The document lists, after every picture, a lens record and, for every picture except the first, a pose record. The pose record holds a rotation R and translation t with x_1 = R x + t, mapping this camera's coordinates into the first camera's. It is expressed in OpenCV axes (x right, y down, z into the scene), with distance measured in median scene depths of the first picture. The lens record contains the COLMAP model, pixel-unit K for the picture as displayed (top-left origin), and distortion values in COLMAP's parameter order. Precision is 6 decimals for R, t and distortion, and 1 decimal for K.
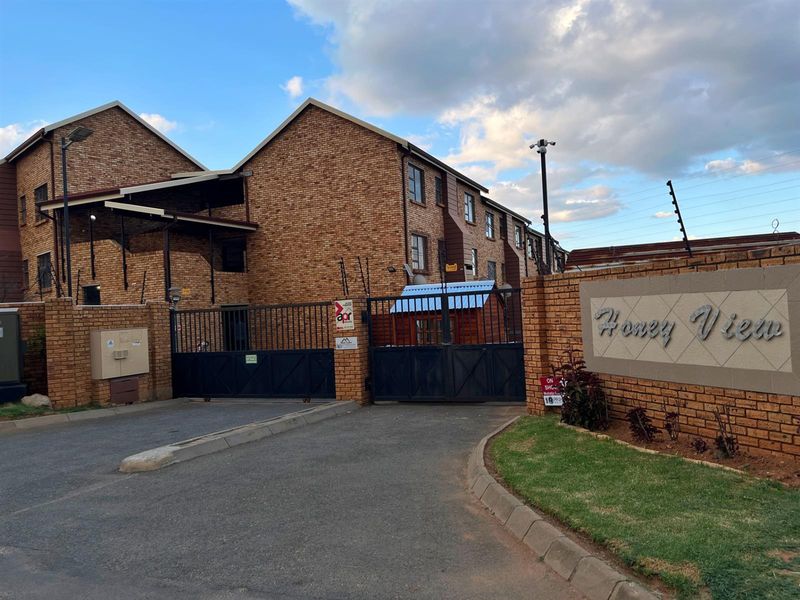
lens RADIAL K [[619.1, 0, 400.0], [0, 619.1, 300.0], [0, 0, 1]] dist [0.083321, -0.101716]
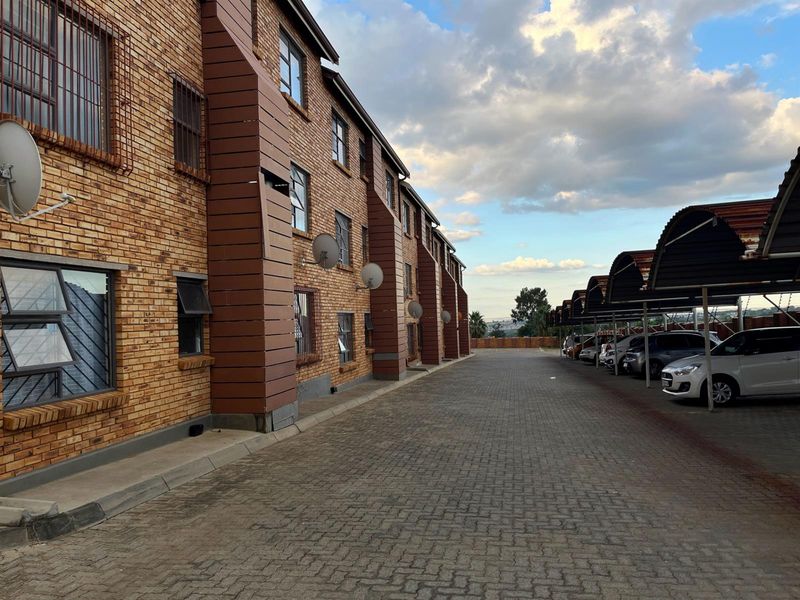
lens RADIAL K [[619.1, 0, 400.0], [0, 619.1, 300.0], [0, 0, 1]] dist [0.083321, -0.101716]
pose [[0.970728, 0.025248, 0.238849, 0.077285], [-0.019573, 0.999468, -0.026104, 0.014782], [-0.239381, 0.020665, 0.970706, 0.521904]]
